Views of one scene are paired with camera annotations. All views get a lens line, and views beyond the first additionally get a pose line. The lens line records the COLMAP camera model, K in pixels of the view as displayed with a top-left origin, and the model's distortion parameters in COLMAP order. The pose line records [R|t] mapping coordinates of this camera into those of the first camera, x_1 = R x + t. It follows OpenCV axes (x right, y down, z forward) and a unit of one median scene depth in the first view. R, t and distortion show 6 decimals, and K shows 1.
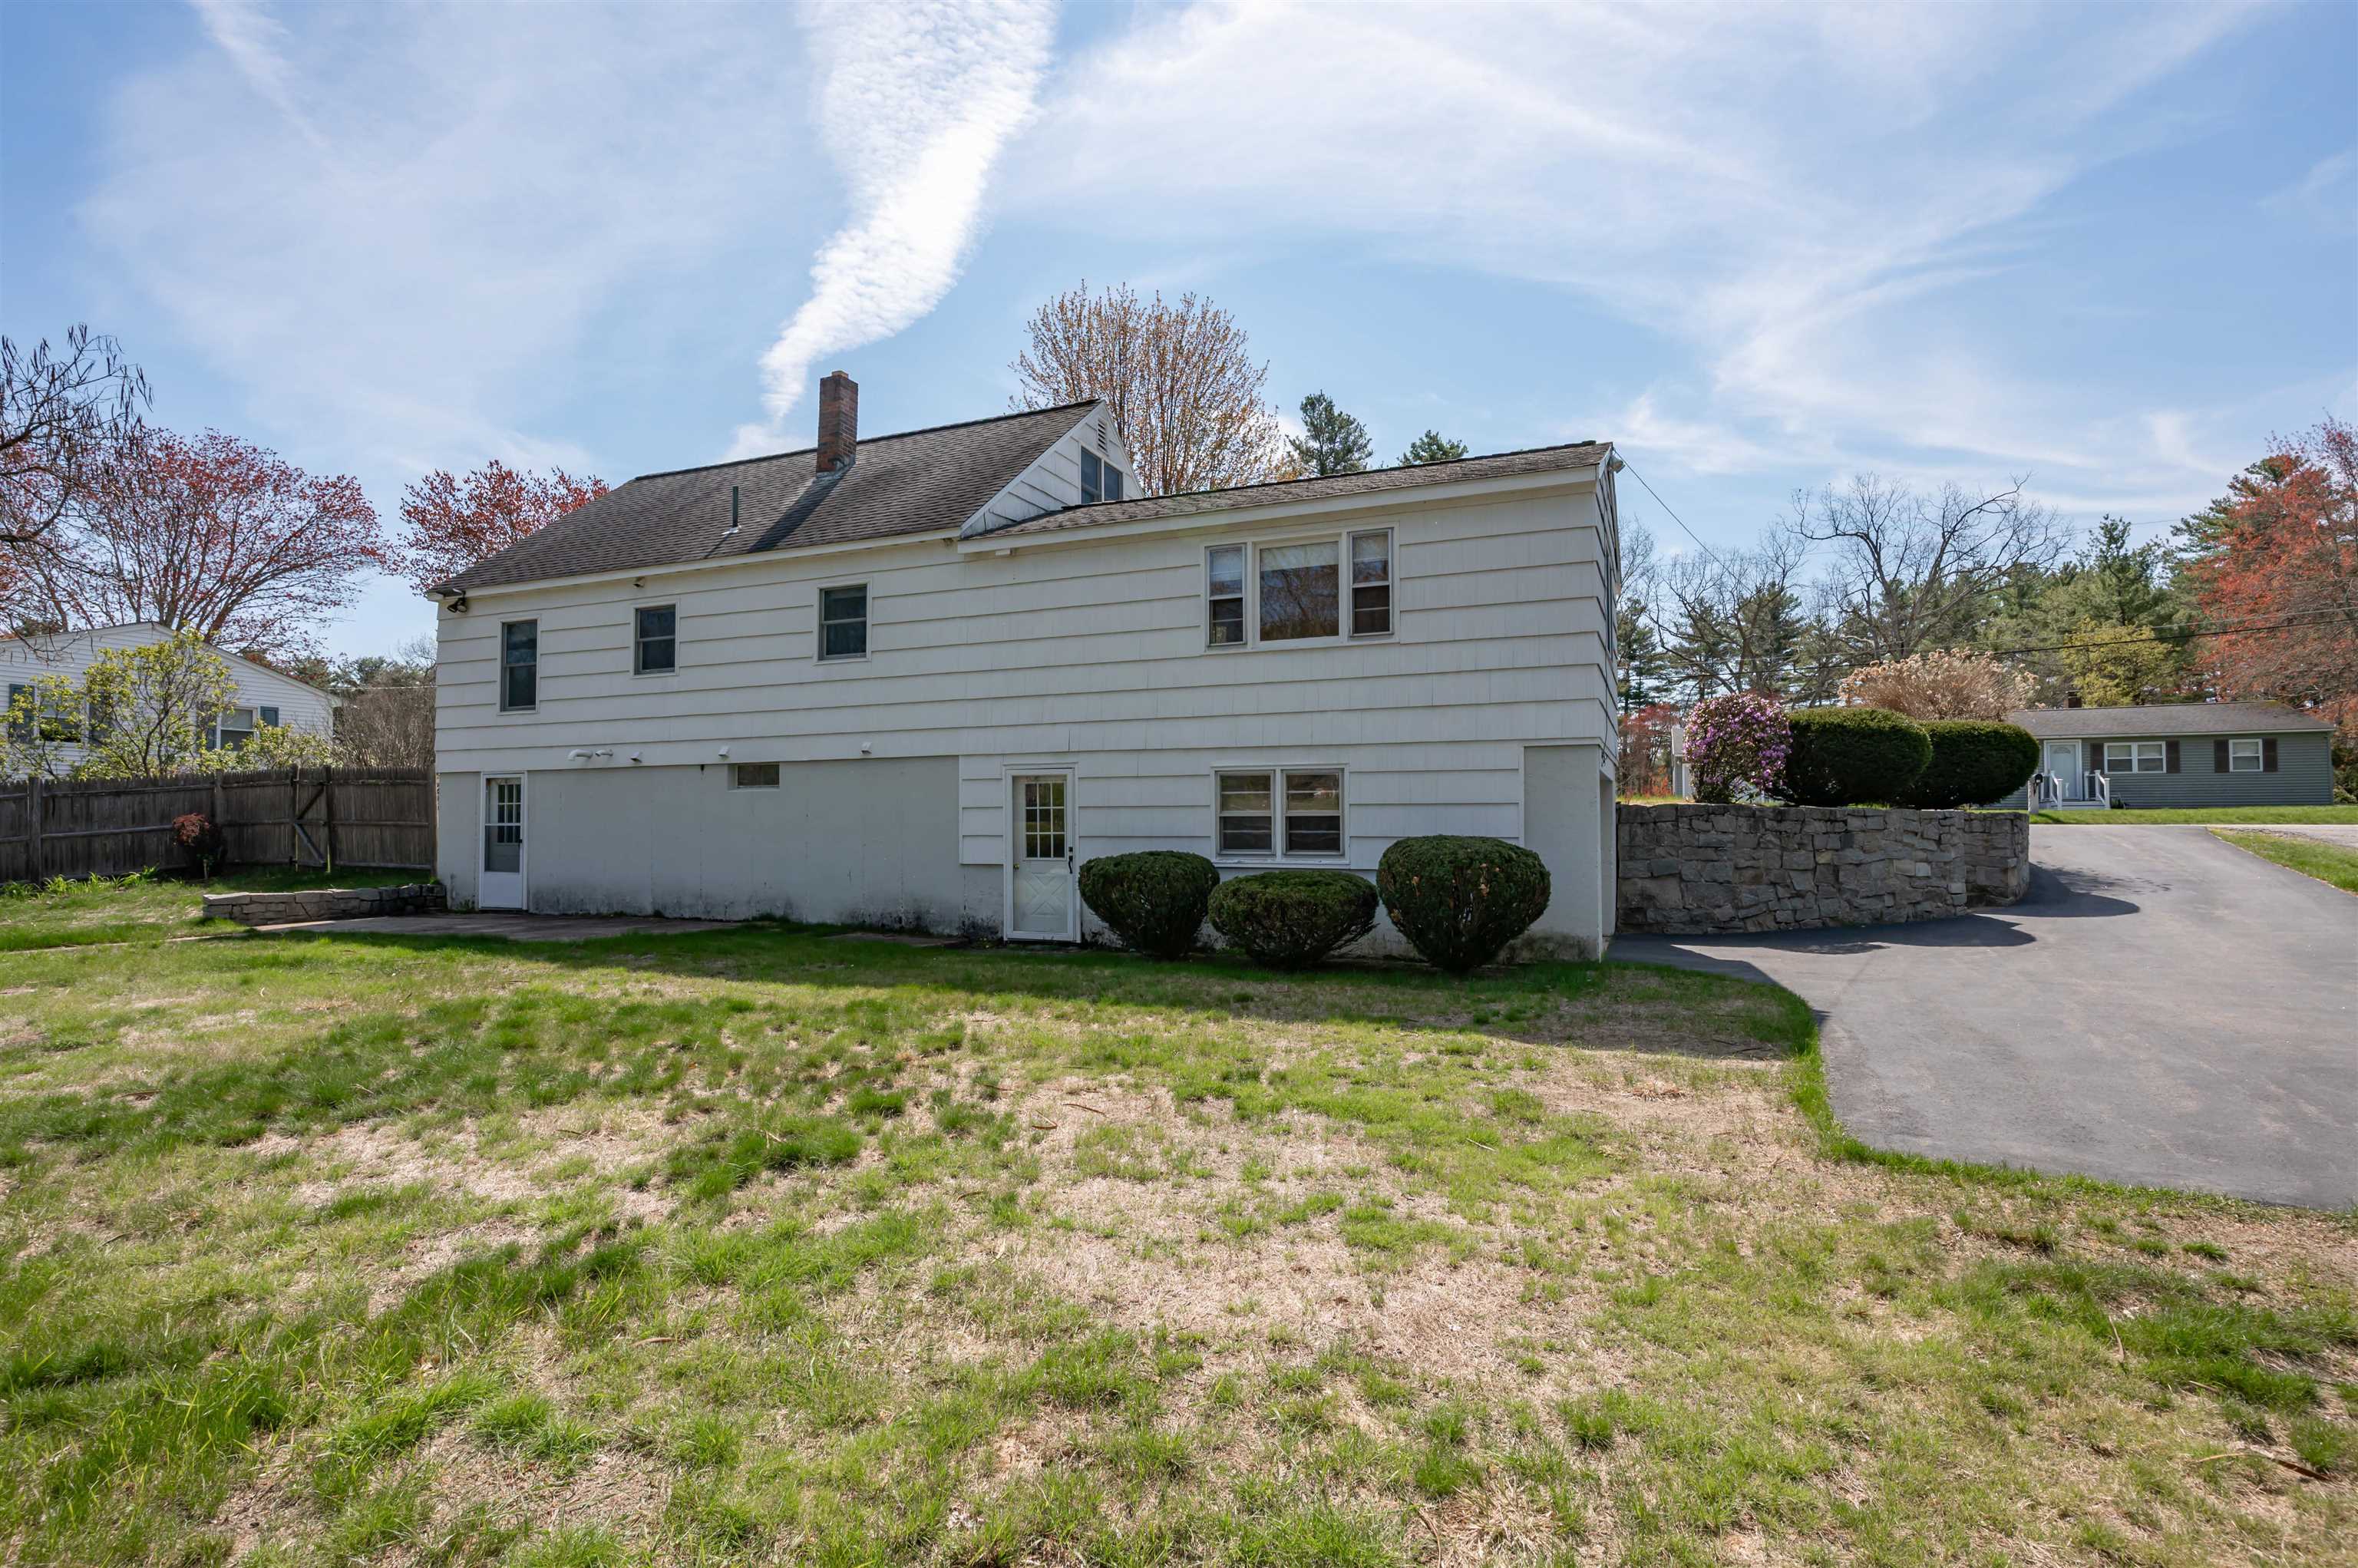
lens RADIAL K [[1132.6, 0, 1171.1], [0, 1132.6, 769.7], [0, 0, 1]] dist [0.000286, 0.000658]
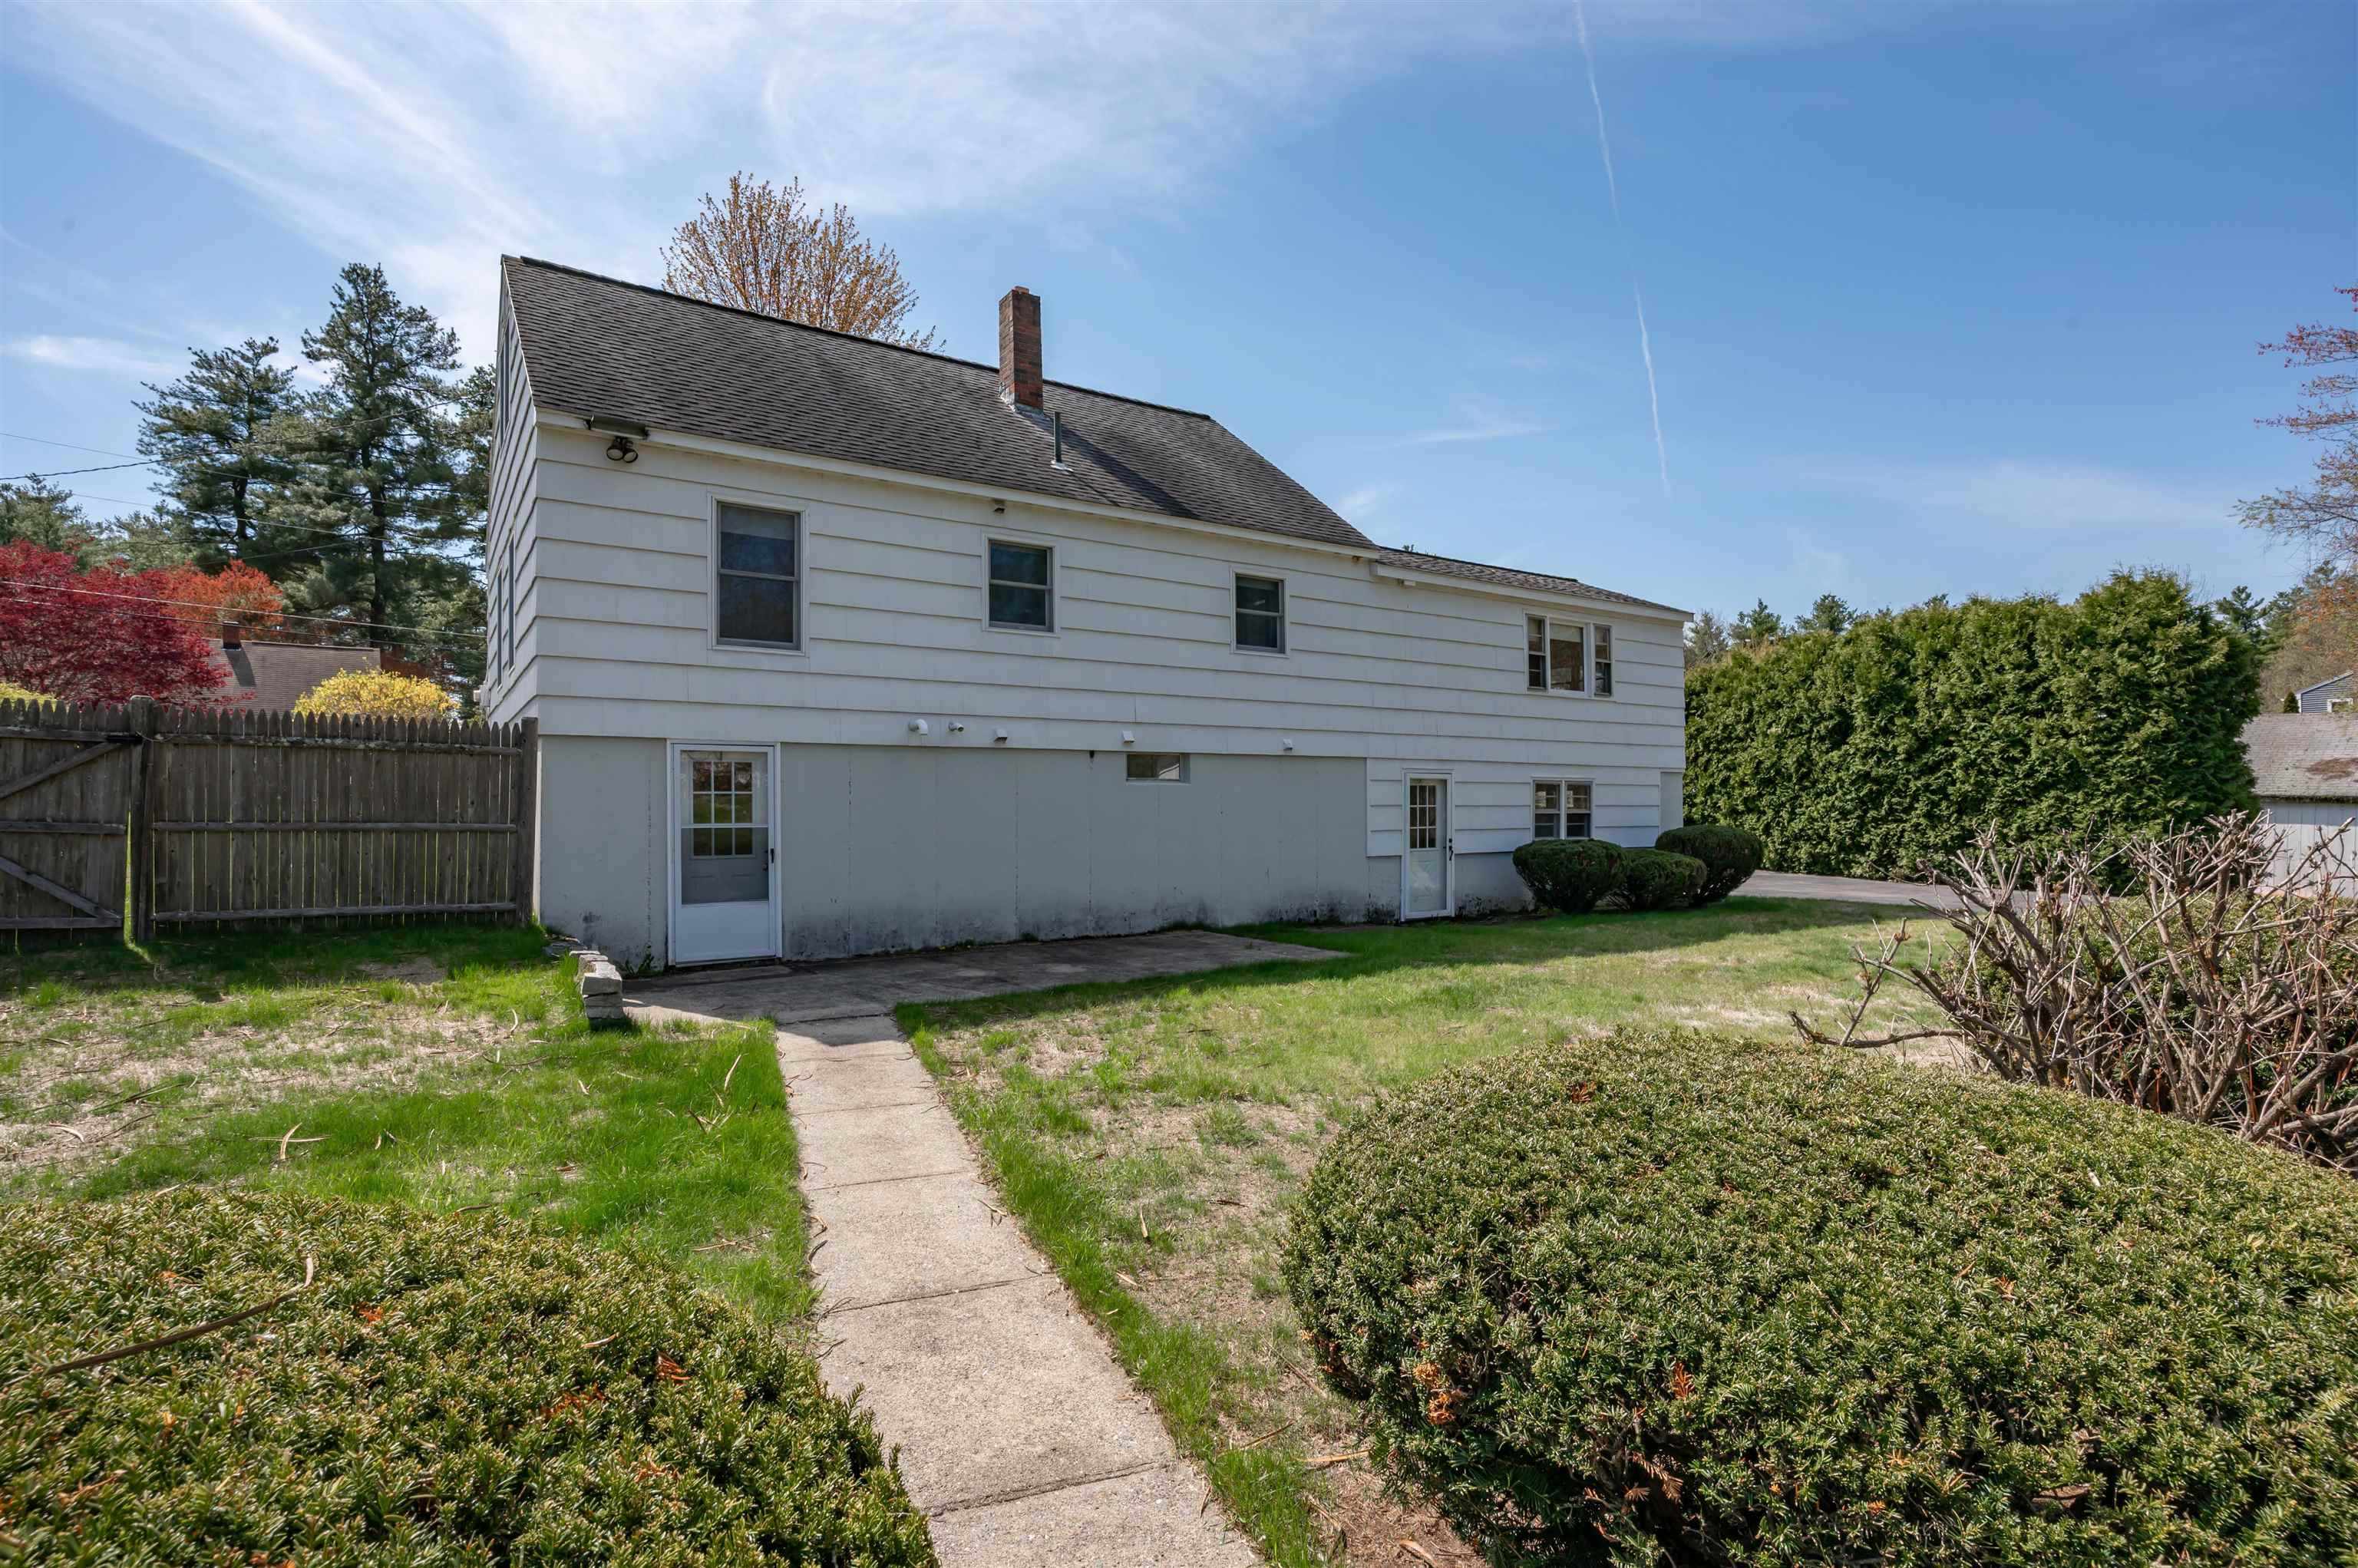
lens RADIAL K [[1132.6, 0, 1171.1], [0, 1132.6, 769.7], [0, 0, 1]] dist [0.000286, 0.000658]
pose [[0.542322, 0.027177, 0.839731, -1.159517], [-0.041277, 0.999132, -0.005678, 0.012482], [-0.839156, -0.031582, 0.542973, 0.539403]]
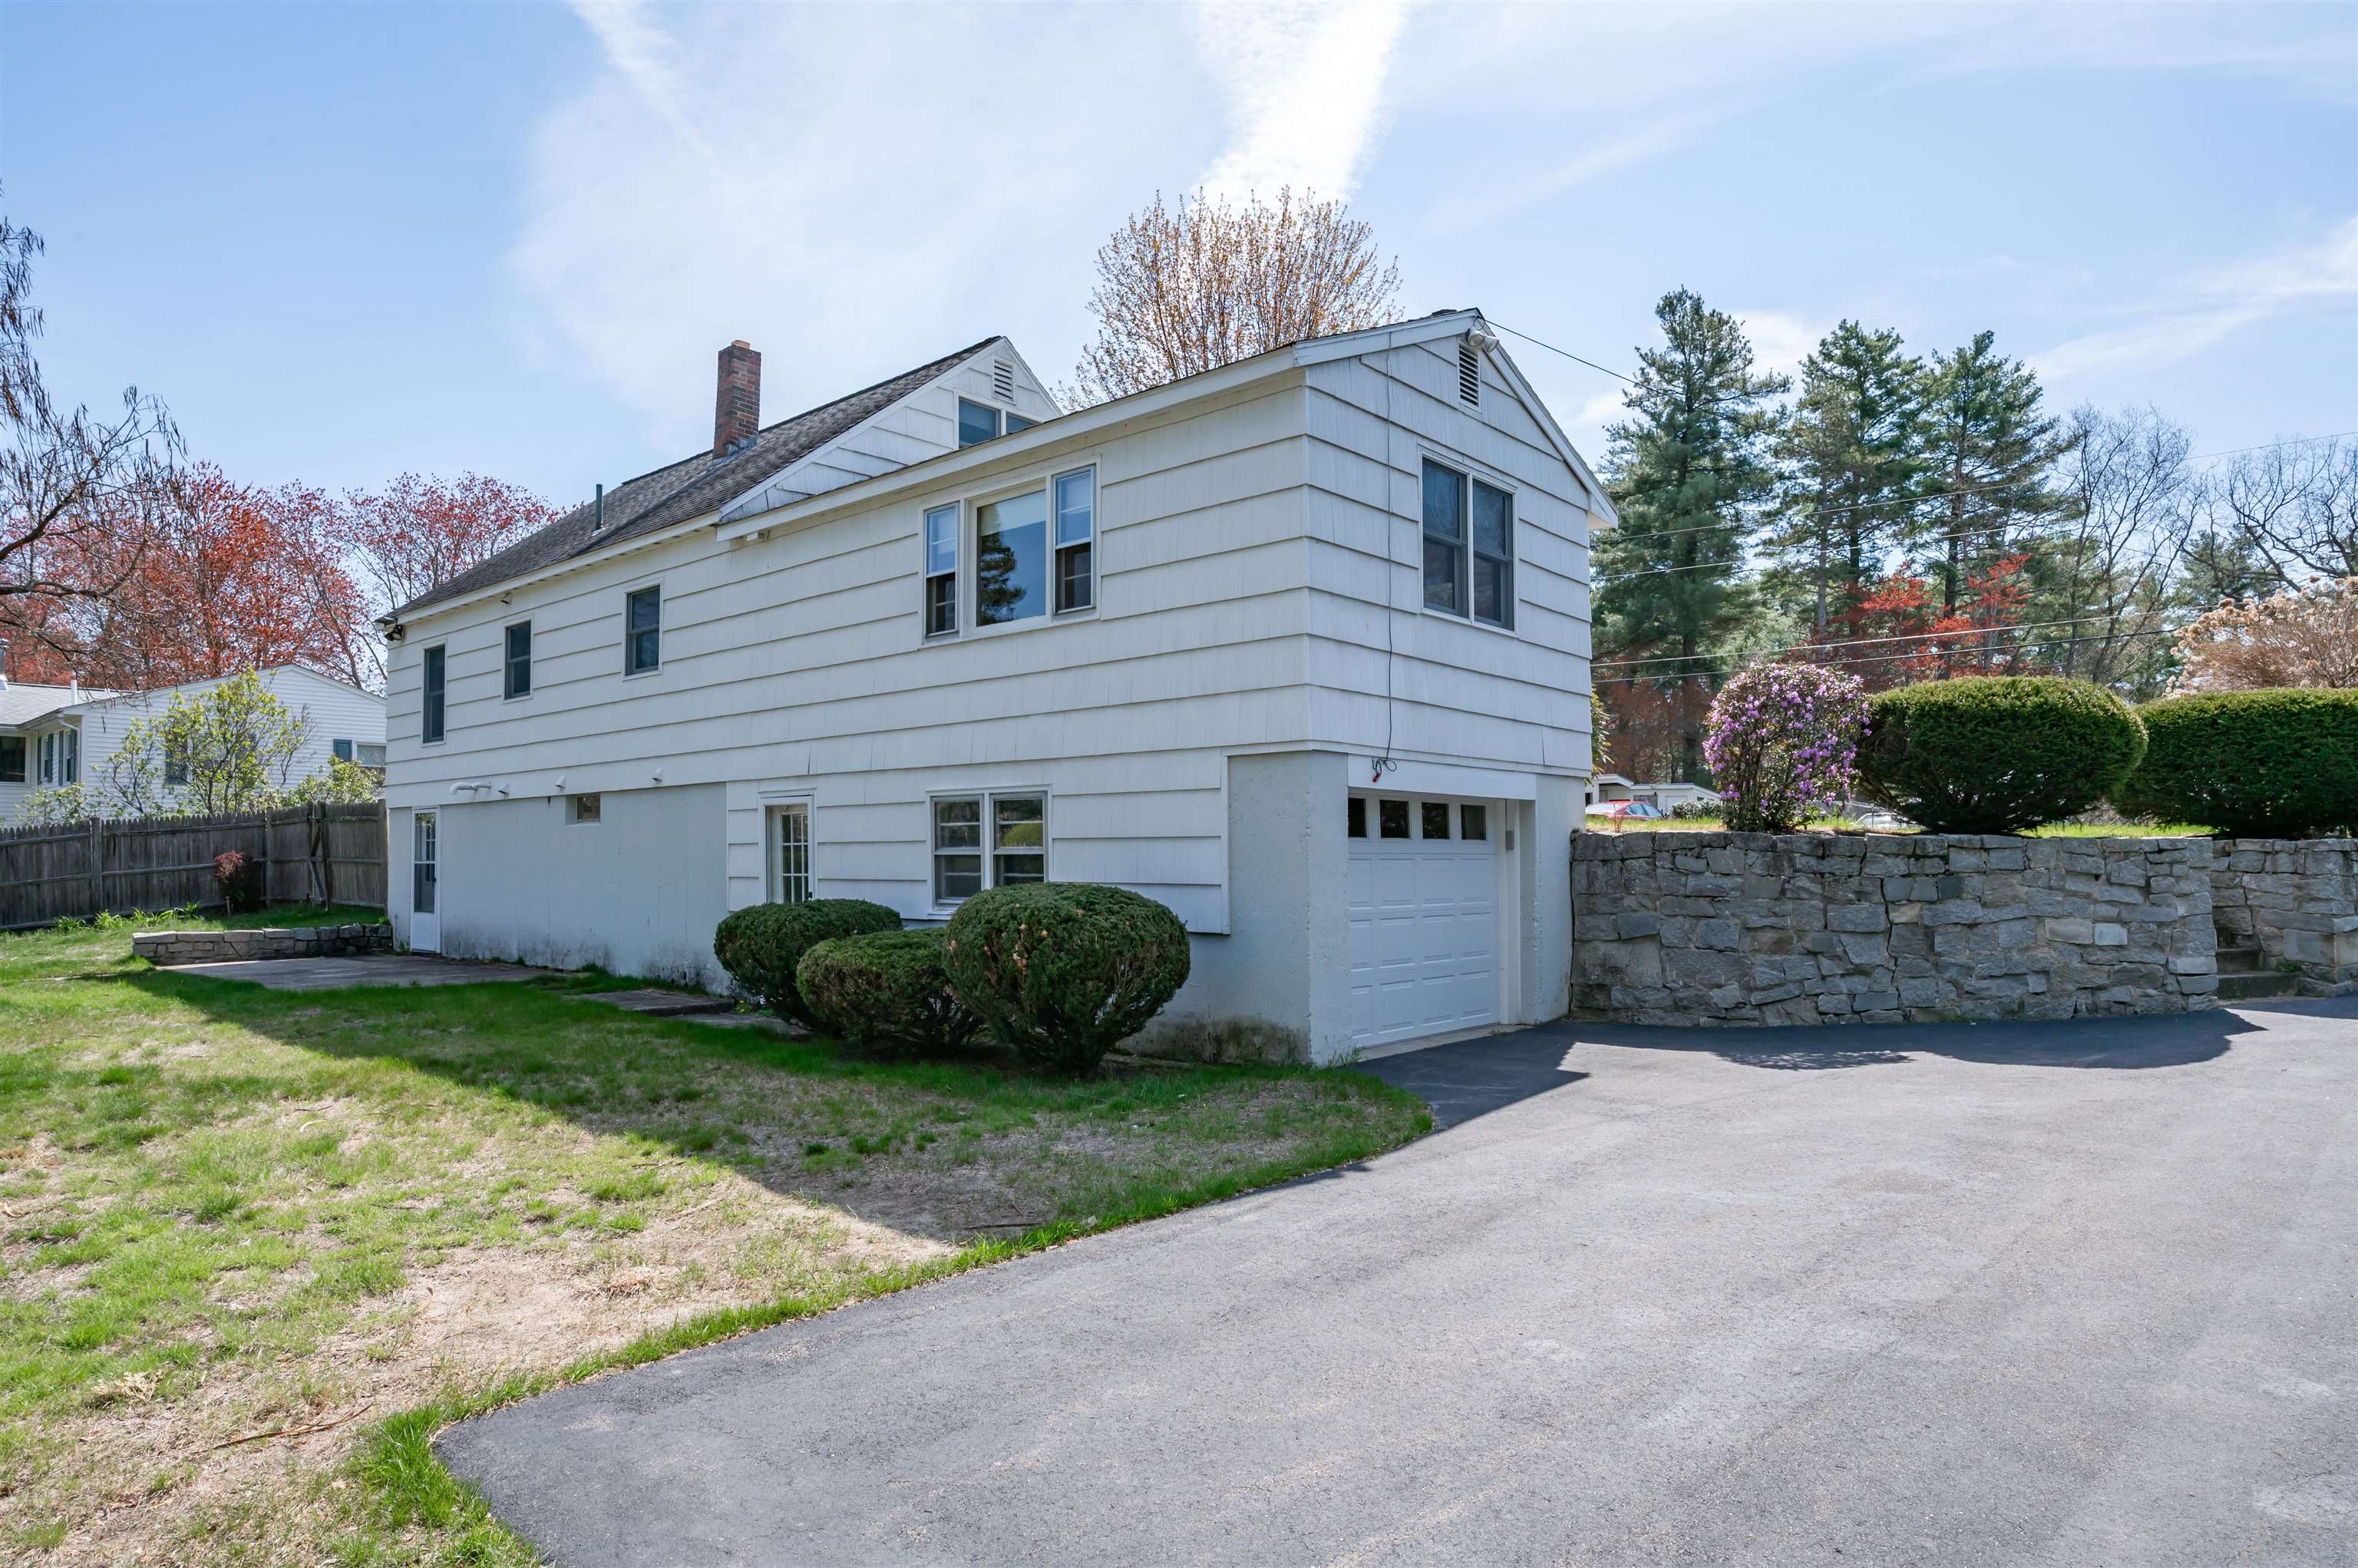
lens RADIAL K [[1346.3, 0, 1179.0], [0, 1346.3, 784.0], [0, 0, 1]] dist [-0.001683, 0.000234]
pose [[0.950030, -0.019284, -0.311563, 0.424223], [0.018533, 0.999814, -0.005372, 0.000757], [0.311609, -0.000671, 0.950210, 0.149552]]
